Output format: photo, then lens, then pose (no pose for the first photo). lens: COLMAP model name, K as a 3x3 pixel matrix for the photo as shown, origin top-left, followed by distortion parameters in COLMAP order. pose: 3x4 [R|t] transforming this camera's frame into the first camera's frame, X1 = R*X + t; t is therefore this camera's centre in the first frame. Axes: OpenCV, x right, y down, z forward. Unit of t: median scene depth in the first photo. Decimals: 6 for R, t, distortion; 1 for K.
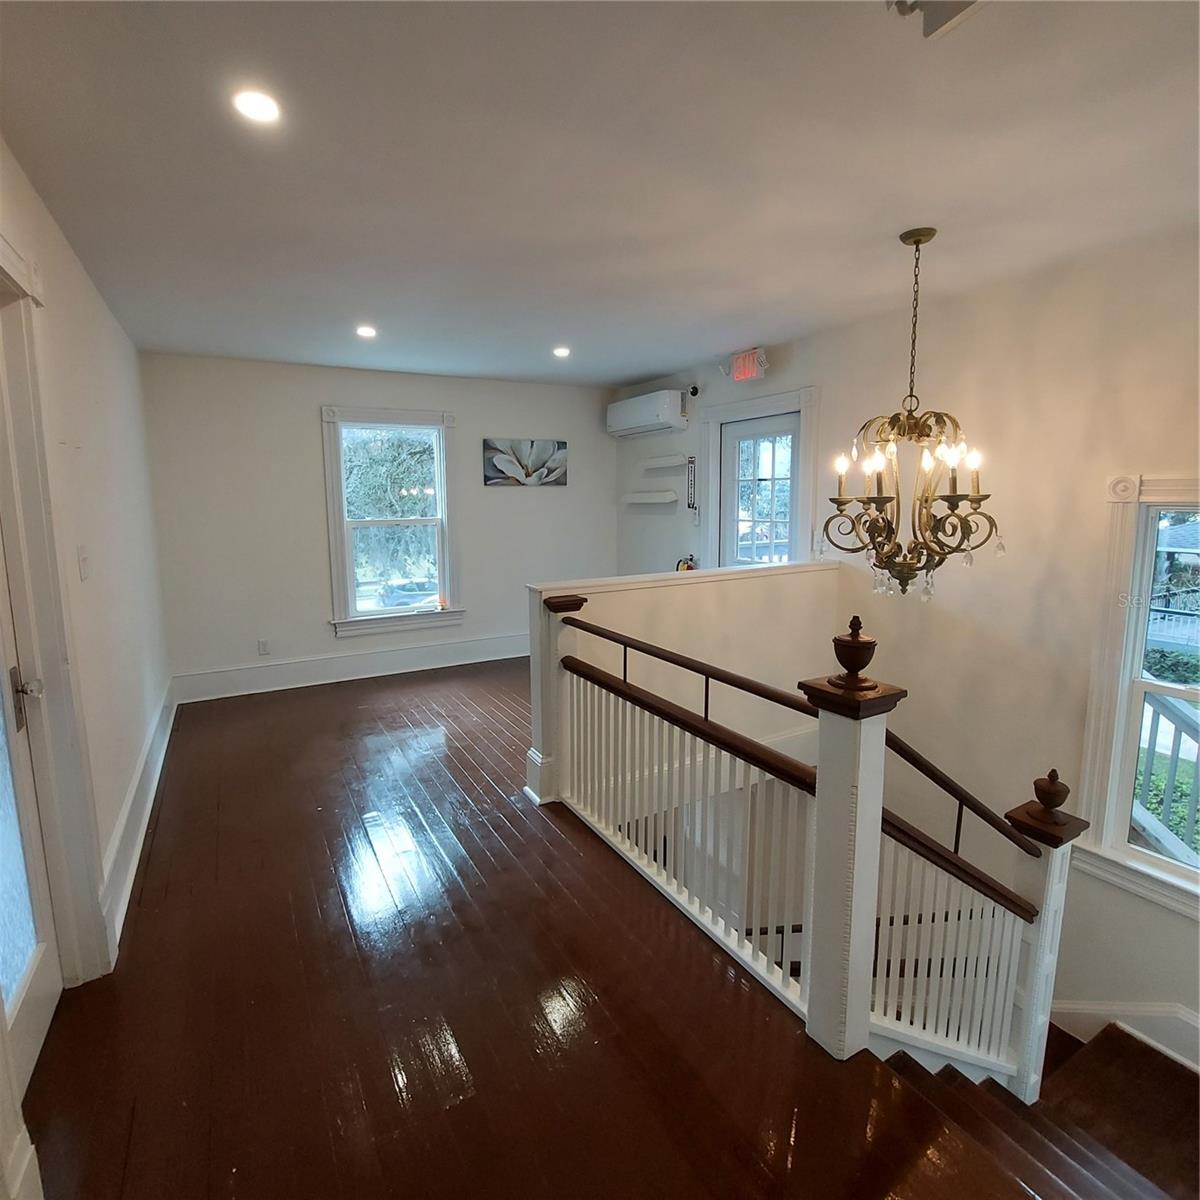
lens RADIAL K [[641.4, 0, 599.1], [0, 641.4, 600.4], [0, 0, 1]] dist [-0.007493, -0.003725]
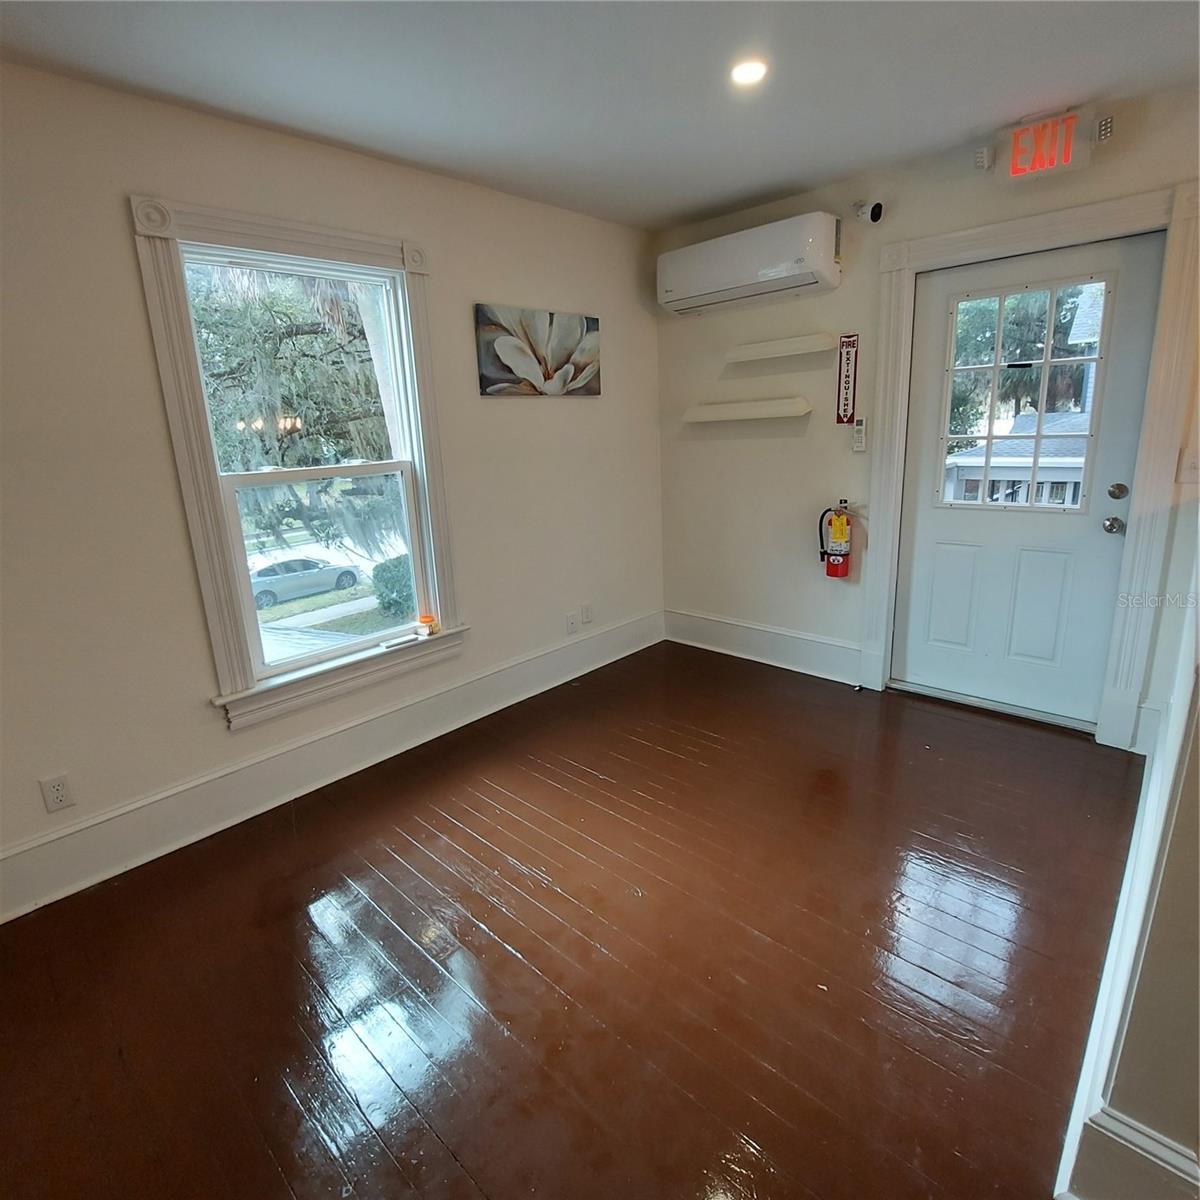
lens RADIAL K [[641.4, 0, 603.3], [0, 641.4, 593.8], [0, 0, 1]] dist [-0.007493, -0.003725]
pose [[0.954390, -0.109623, 0.277710, -0.249044], [0.084397, 0.991275, 0.101251, -0.060564], [-0.286387, -0.073195, 0.955314, 0.447423]]
